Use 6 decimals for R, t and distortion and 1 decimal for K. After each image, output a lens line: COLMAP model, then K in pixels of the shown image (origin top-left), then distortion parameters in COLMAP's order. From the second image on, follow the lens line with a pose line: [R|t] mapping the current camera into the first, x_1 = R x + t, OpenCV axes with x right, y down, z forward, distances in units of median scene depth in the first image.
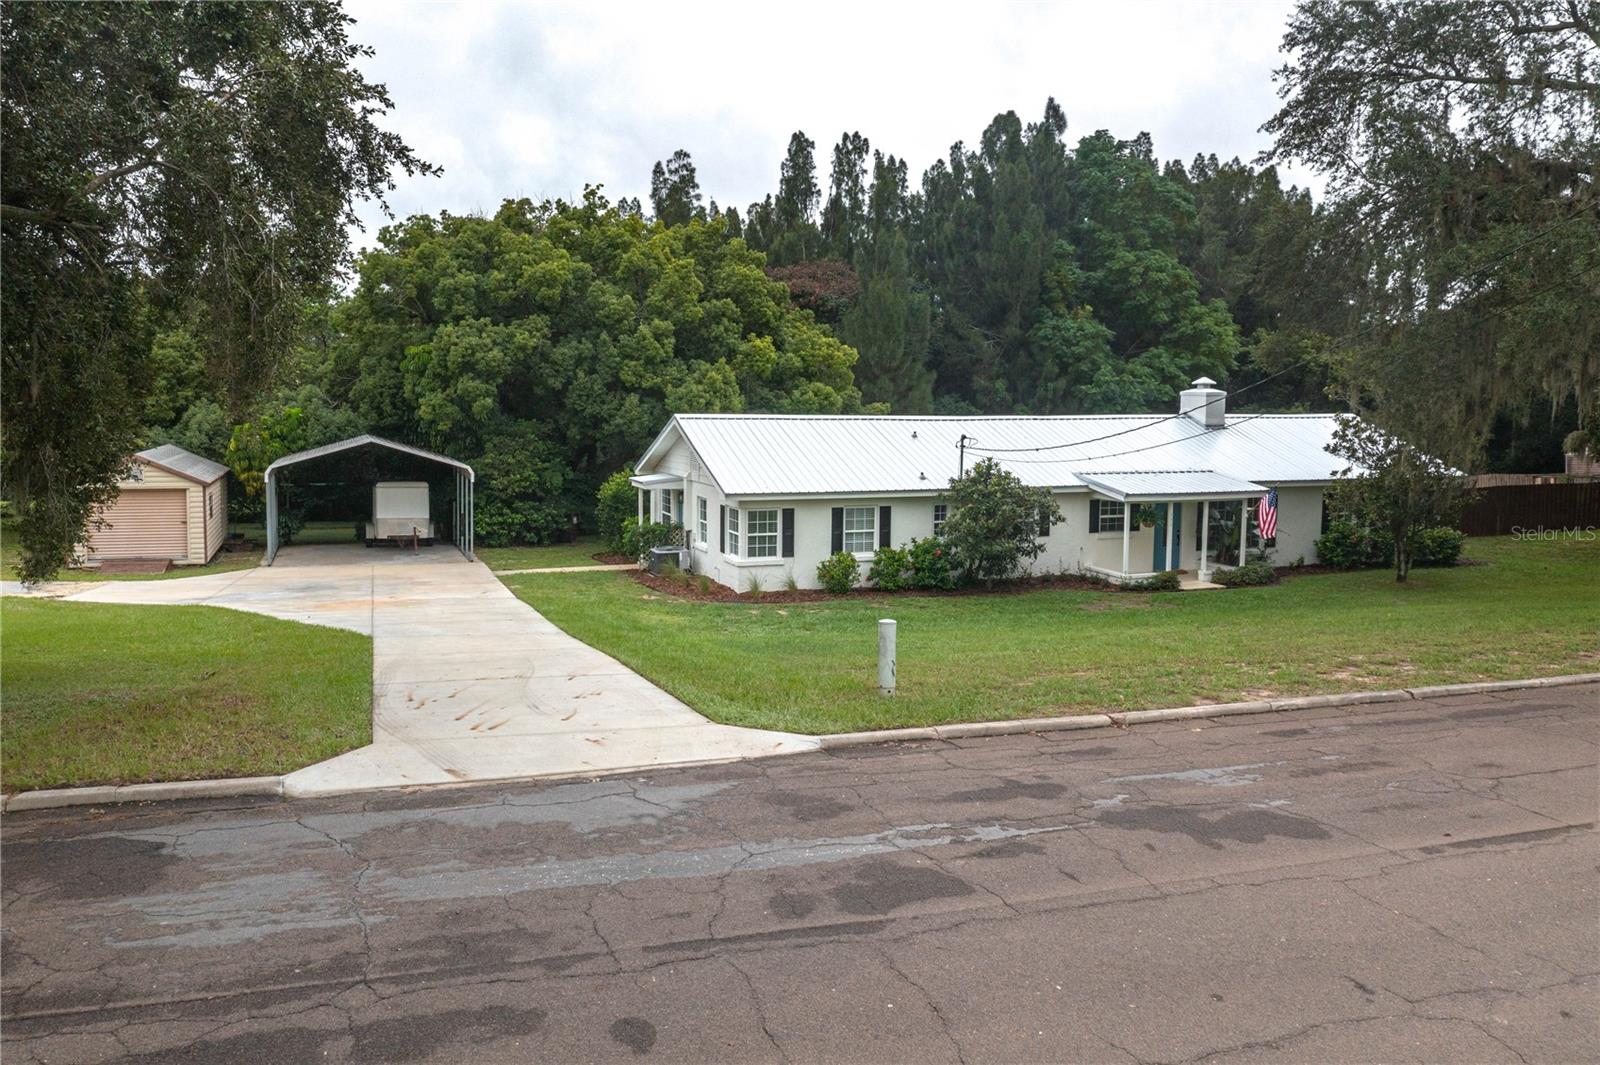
lens RADIAL K [[1295.0, 0, 854.2], [0, 1295.0, 530.6], [0, 0, 1]] dist [-0.001603, -0.003404]
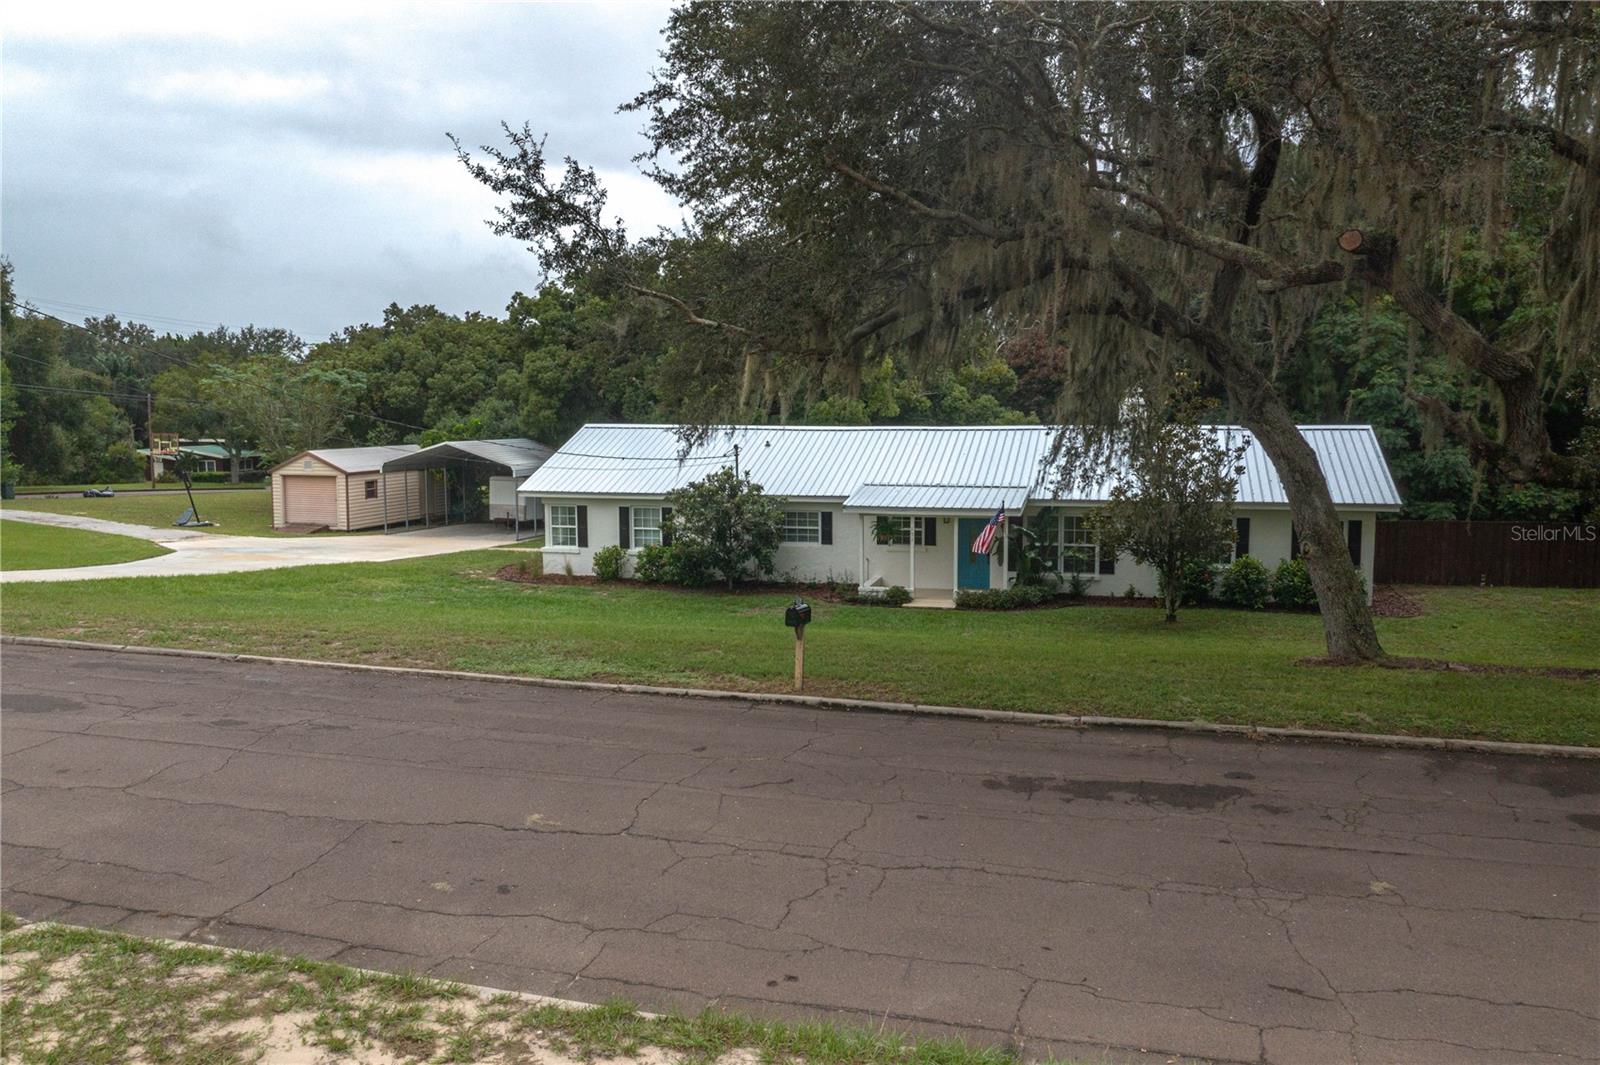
lens RADIAL K [[1295.0, 0, 854.2], [0, 1295.0, 530.6], [0, 0, 1]] dist [-0.001603, -0.003404]
pose [[0.800057, 0.050884, -0.597762, 0.760634], [-0.052732, 0.998505, 0.014419, -0.021956], [0.597602, 0.019985, 0.801544, 0.189950]]
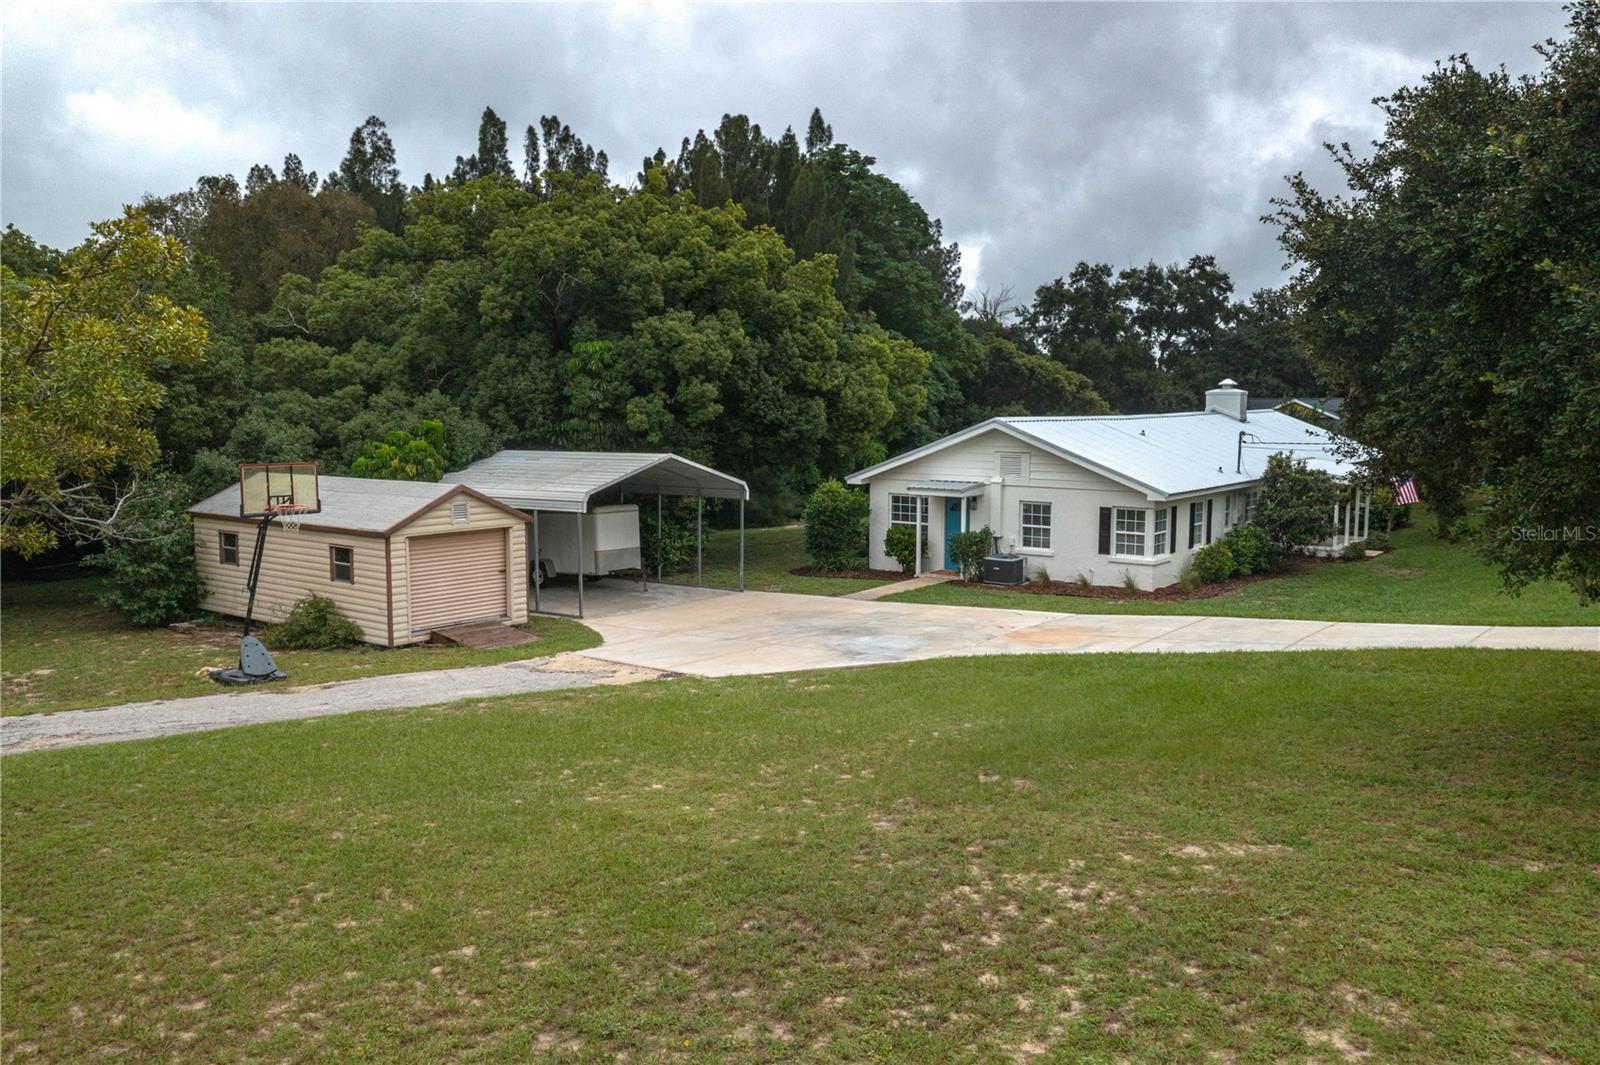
lens RADIAL K [[1295.0, 0, 854.2], [0, 1295.0, 530.6], [0, 0, 1]] dist [-0.001603, -0.003404]
pose [[0.838070, -0.064467, 0.541740, -0.723297], [0.066756, 0.997650, 0.015449, -0.025977], [-0.541463, 0.023217, 0.840404, 0.234688]]
